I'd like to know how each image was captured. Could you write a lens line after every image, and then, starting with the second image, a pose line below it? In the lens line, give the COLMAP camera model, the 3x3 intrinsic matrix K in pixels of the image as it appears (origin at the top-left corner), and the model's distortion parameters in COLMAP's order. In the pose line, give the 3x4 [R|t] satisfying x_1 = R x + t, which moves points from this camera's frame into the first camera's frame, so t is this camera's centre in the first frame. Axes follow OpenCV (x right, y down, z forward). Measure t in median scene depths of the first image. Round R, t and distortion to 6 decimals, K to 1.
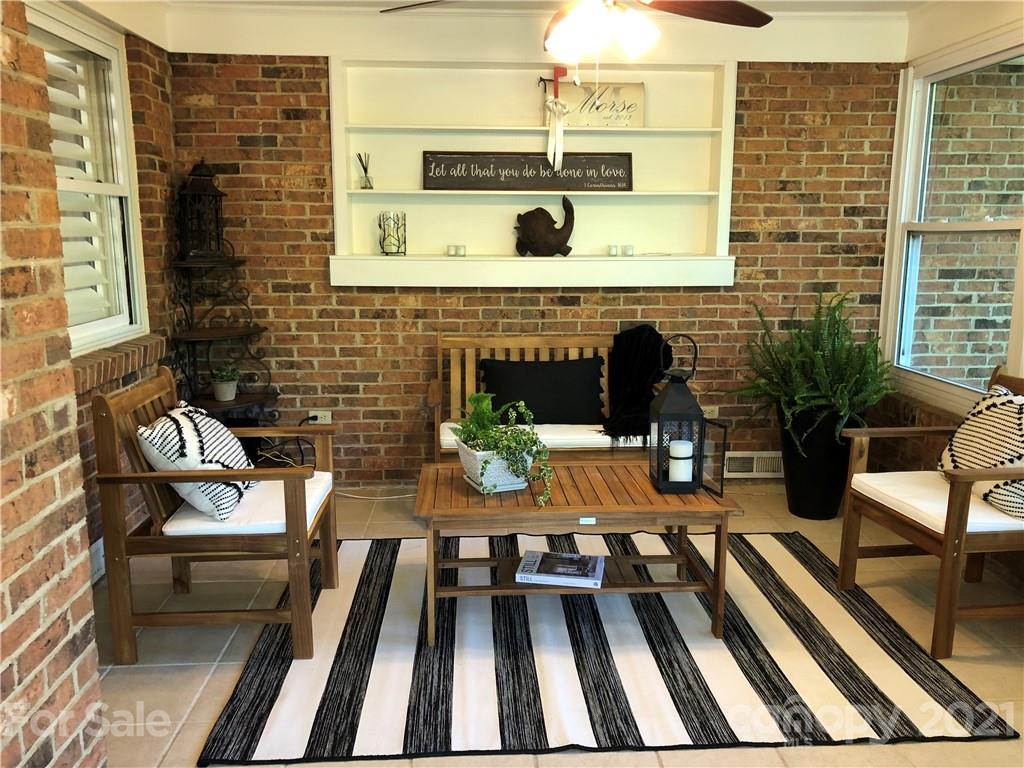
lens RADIAL K [[843.8, 0, 508.6], [0, 843.8, 390.3], [0, 0, 1]] dist [0.046630, -0.071158]
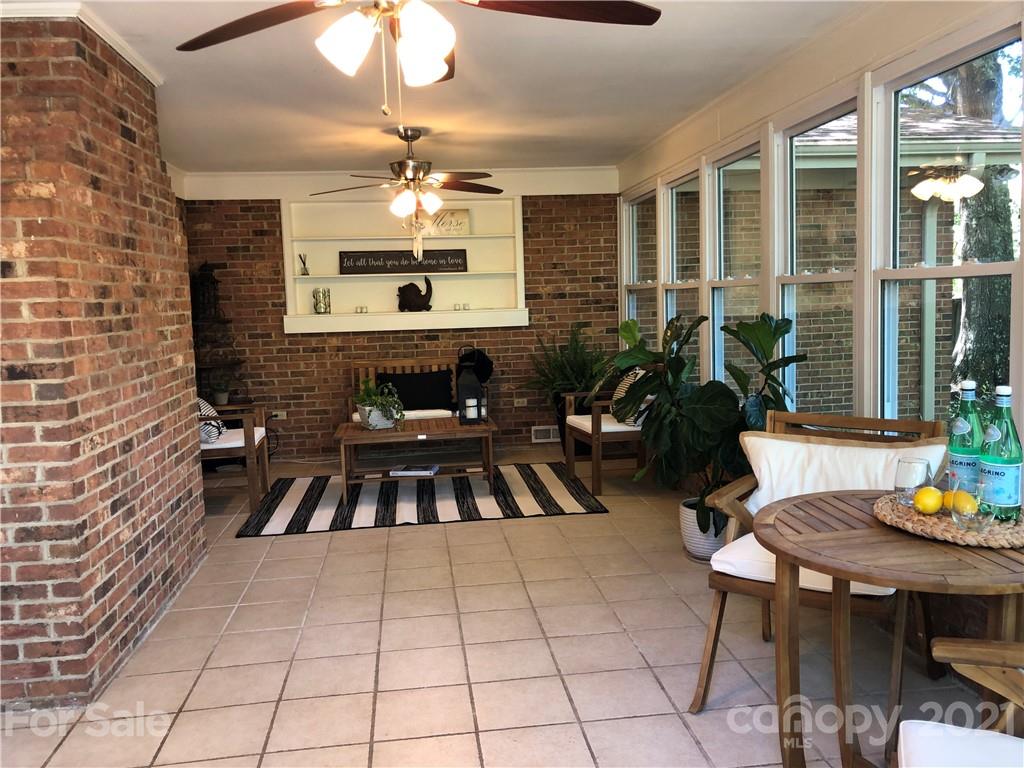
lens RADIAL K [[843.8, 0, 509.3], [0, 843.8, 383.5], [0, 0, 1]] dist [0.046630, -0.071158]
pose [[0.996701, -0.041181, 0.069941, 0.105887], [0.047110, 0.995236, -0.085353, 0.133419], [-0.066093, 0.088367, 0.993893, -0.654119]]
